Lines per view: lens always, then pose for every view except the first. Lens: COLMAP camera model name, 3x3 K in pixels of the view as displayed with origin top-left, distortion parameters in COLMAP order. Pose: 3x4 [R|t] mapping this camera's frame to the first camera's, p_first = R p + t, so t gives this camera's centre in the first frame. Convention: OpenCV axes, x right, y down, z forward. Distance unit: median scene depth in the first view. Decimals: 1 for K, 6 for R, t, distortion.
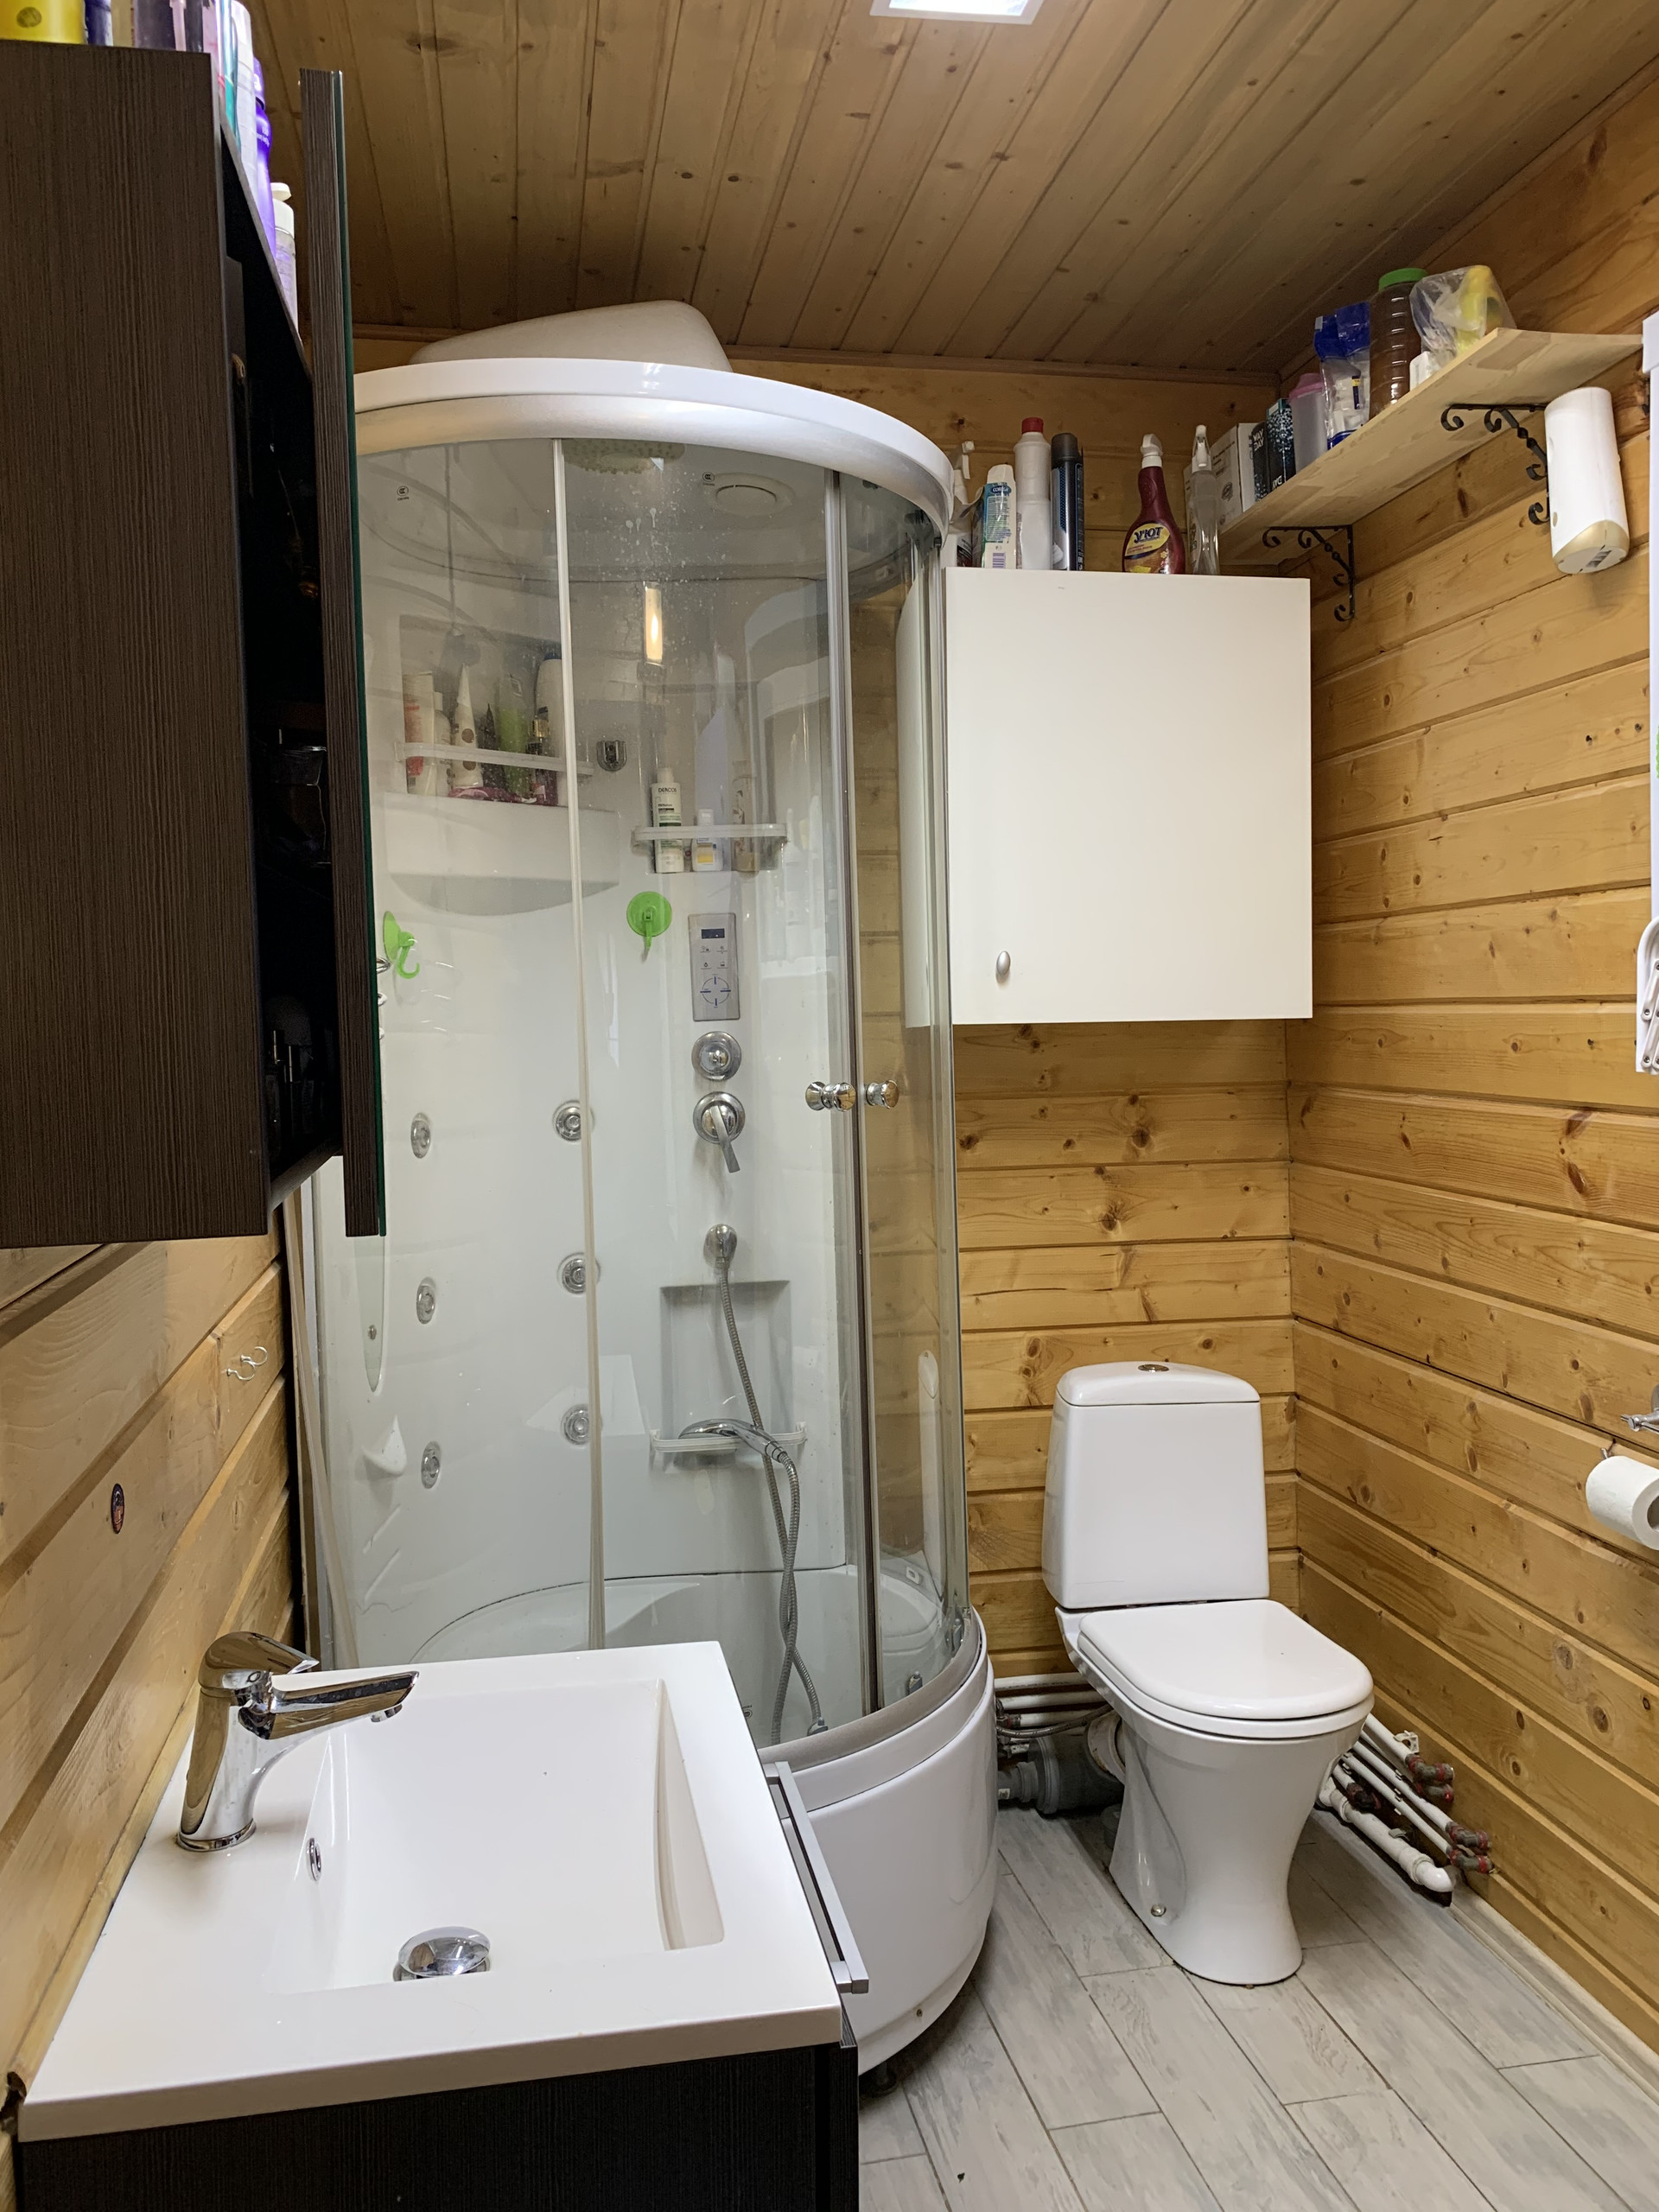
lens RADIAL K [[1693.3, 0, 838.7], [0, 1693.3, 1082.6], [0, 0, 1]] dist [0.067827, -0.057017]
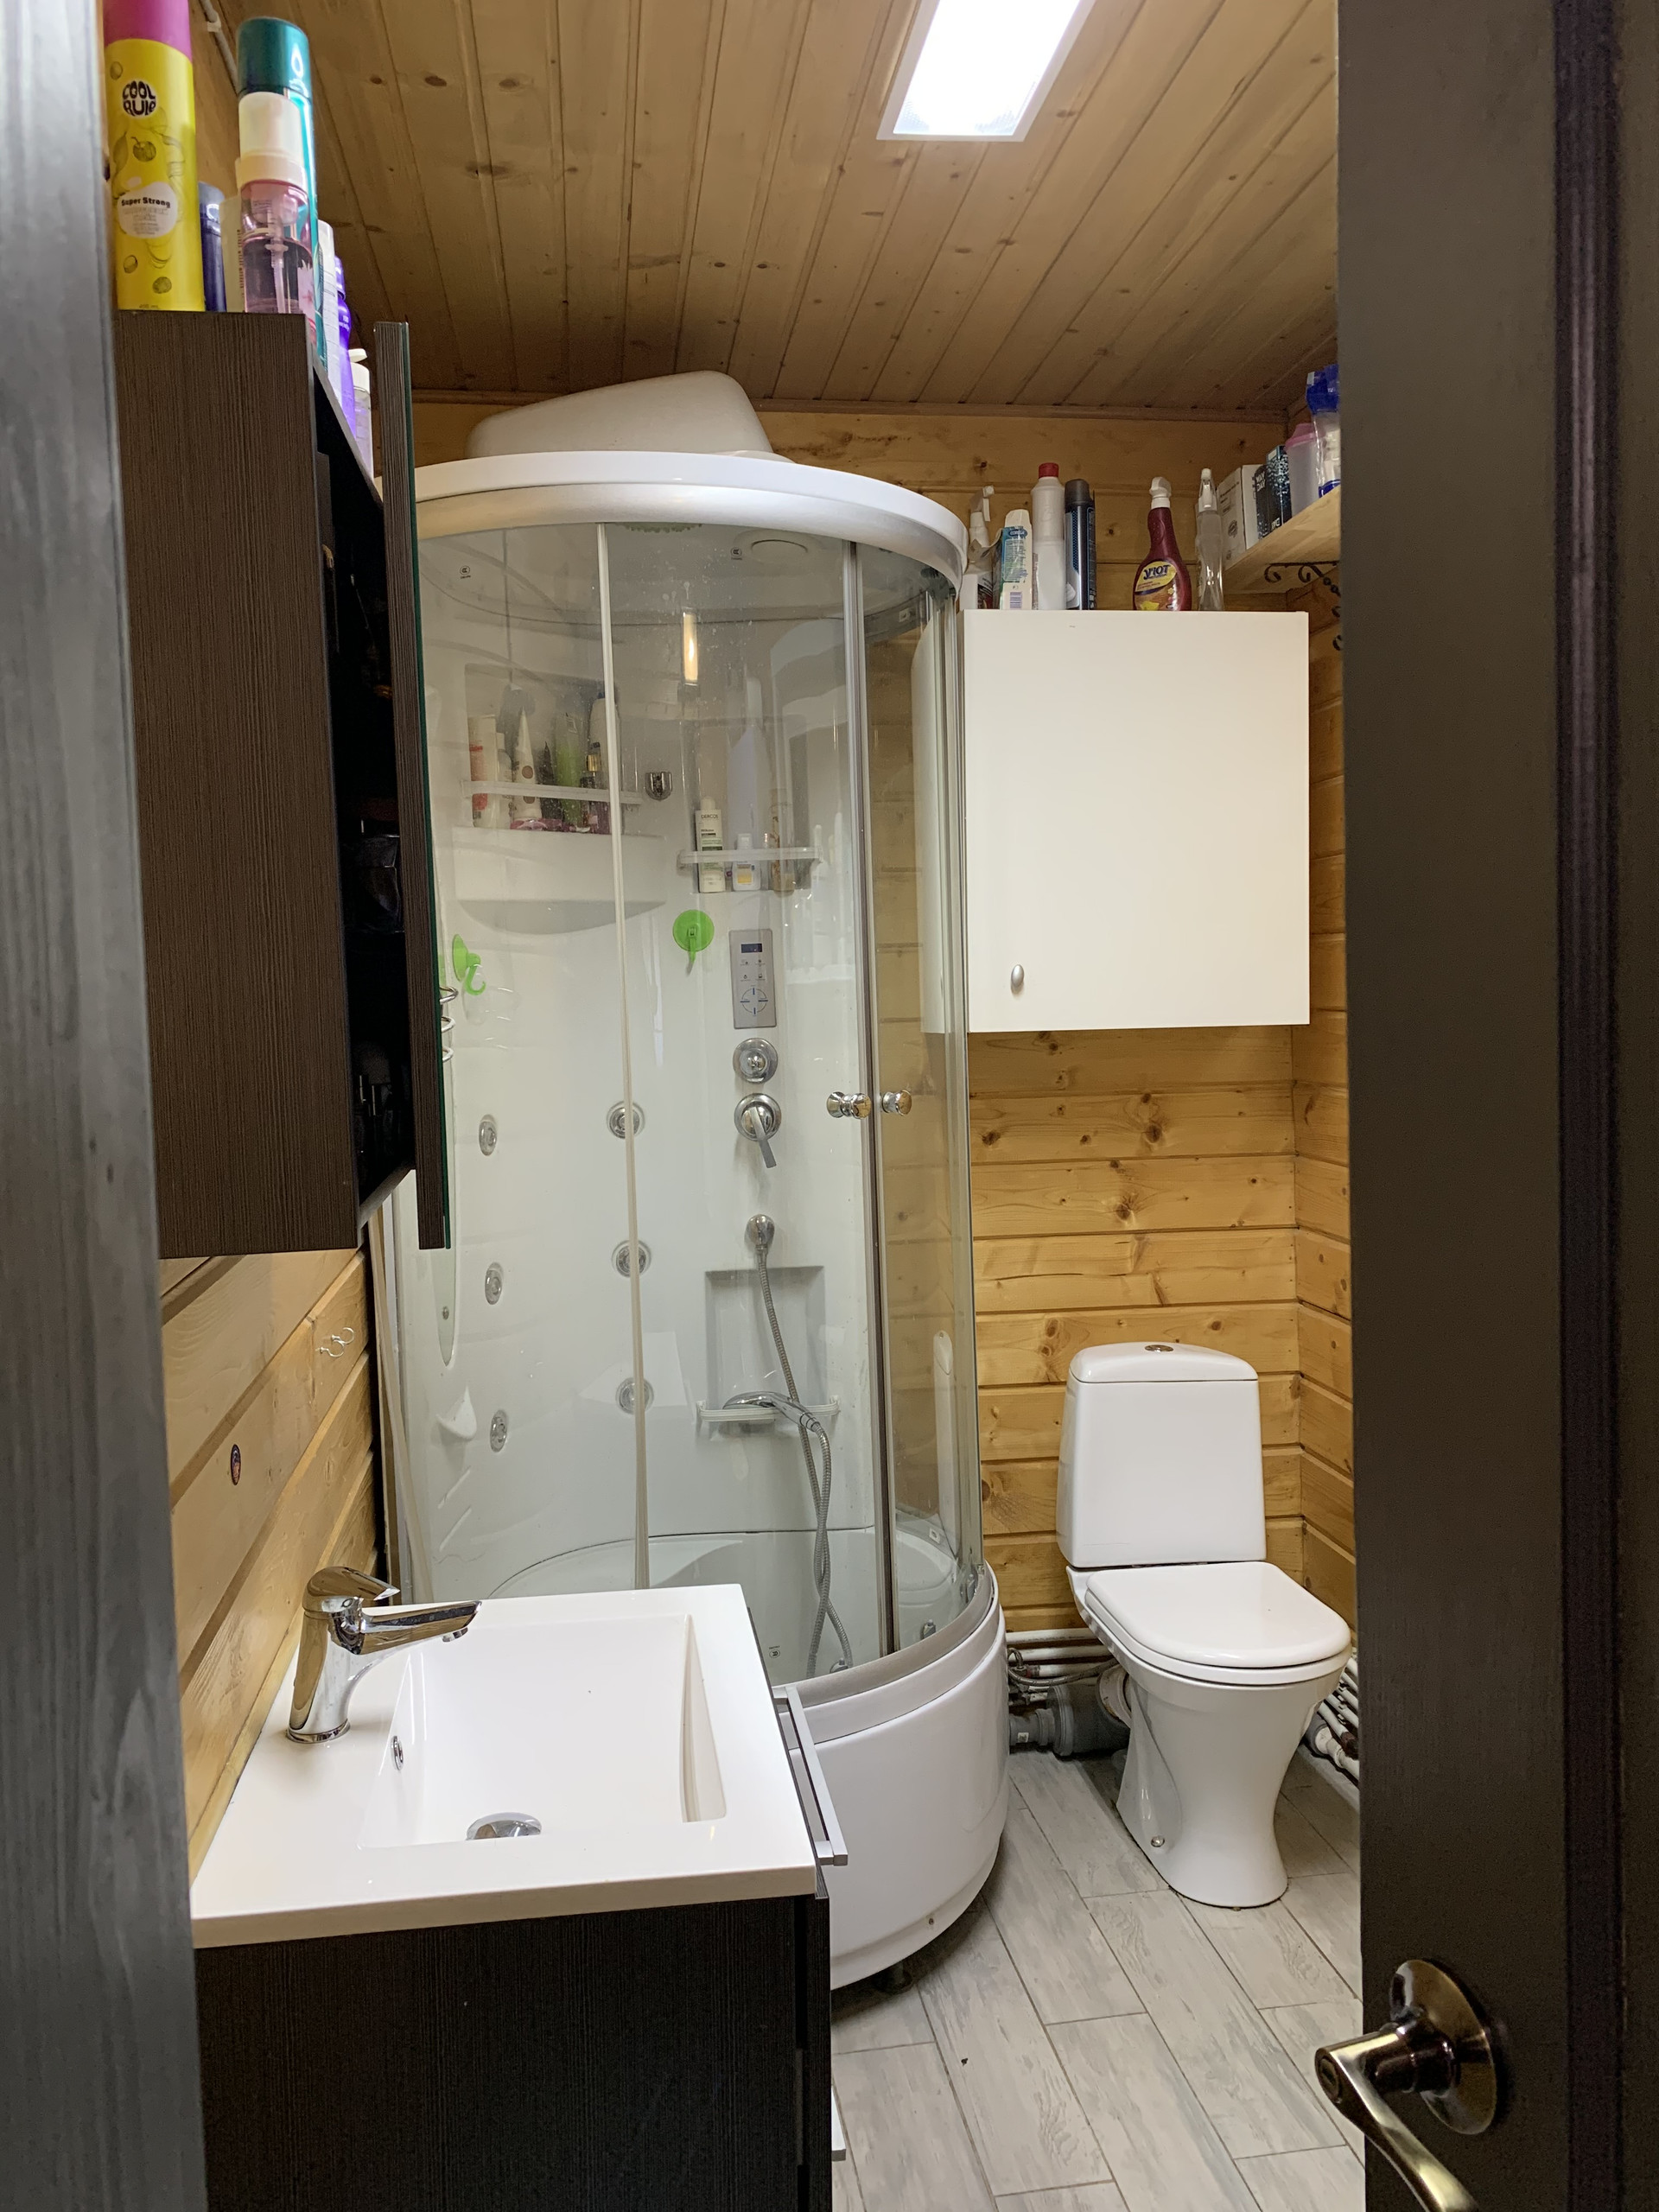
lens RADIAL K [[1698.1, 0, 829.0], [0, 1698.1, 1094.9], [0, 0, 1]] dist [0.096239, -0.116250]
pose [[0.998816, -0.000929, -0.048636, 0.030196], [0.002122, 0.999698, 0.024475, -0.021636], [0.048599, -0.024549, 0.998517, -0.096870]]
